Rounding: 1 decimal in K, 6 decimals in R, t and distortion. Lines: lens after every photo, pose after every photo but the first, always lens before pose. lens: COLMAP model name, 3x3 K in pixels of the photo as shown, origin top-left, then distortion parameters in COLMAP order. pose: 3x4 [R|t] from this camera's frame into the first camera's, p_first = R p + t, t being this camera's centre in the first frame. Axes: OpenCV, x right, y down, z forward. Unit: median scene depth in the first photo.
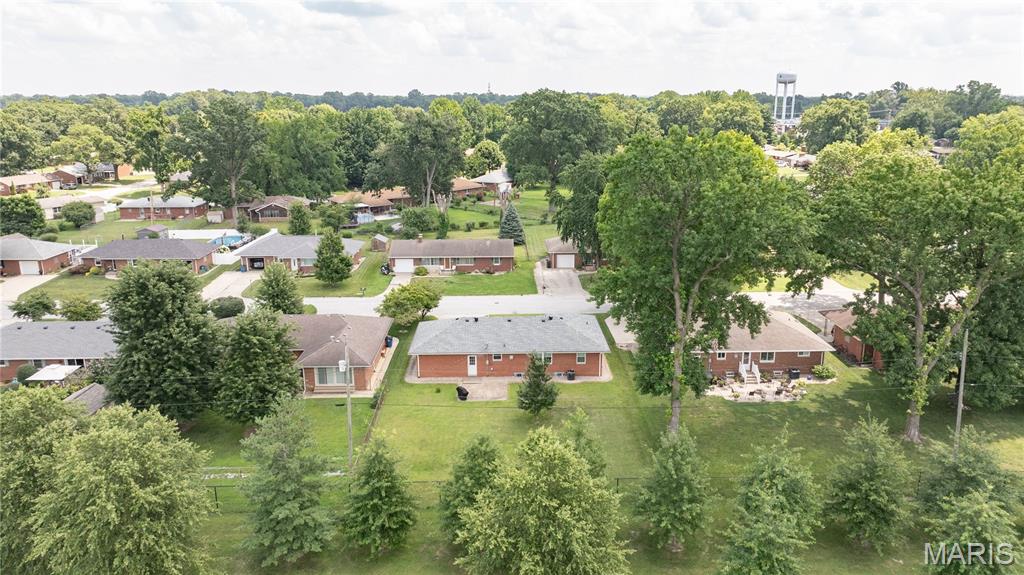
lens RADIAL K [[728.1, 0, 512.0], [0, 728.1, 287.5], [0, 0, 1]] dist [-0.025039, 0.003558]
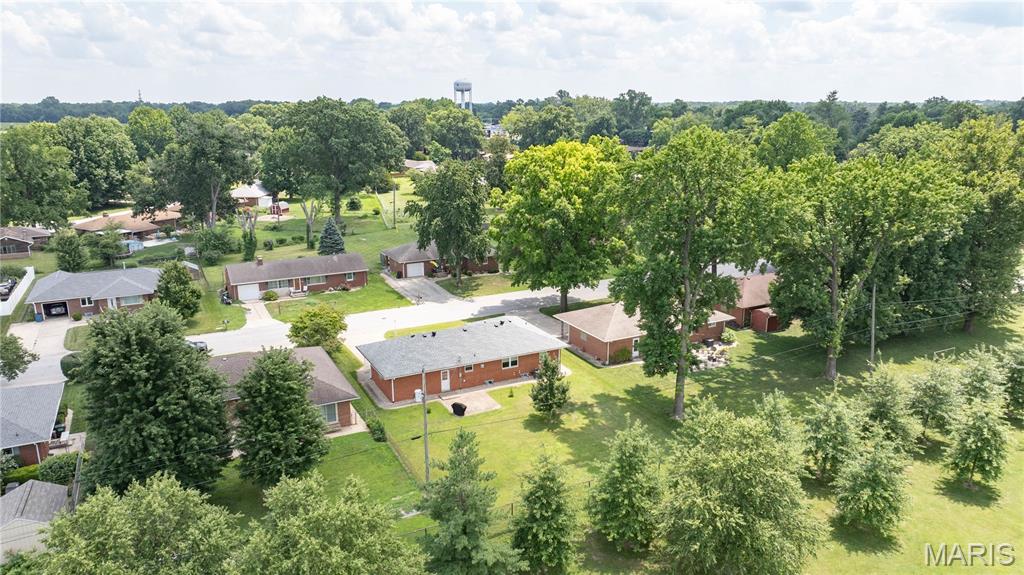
lens RADIAL K [[722.5, 0, 512.0], [0, 722.5, 287.5], [0, 0, 1]] dist [-0.018085, 0.001723]
pose [[0.899190, -0.107615, 0.424117, -0.200945], [0.110770, 0.993696, 0.017289, -0.012839], [-0.423304, 0.031434, 0.905442, 0.043033]]
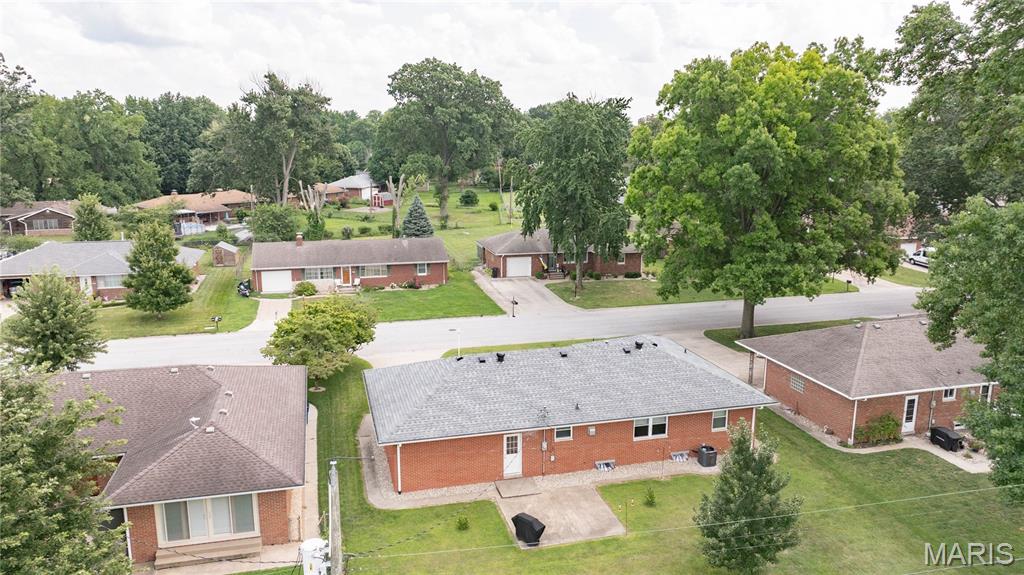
lens RADIAL K [[728.1, 0, 512.0], [0, 728.1, 287.5], [0, 0, 1]] dist [-0.025039, 0.003558]
pose [[0.969008, -0.040845, 0.243629, -0.089508], [0.051934, 0.997878, -0.039269, 0.009194], [-0.241508, 0.050704, 0.969073, 0.289876]]
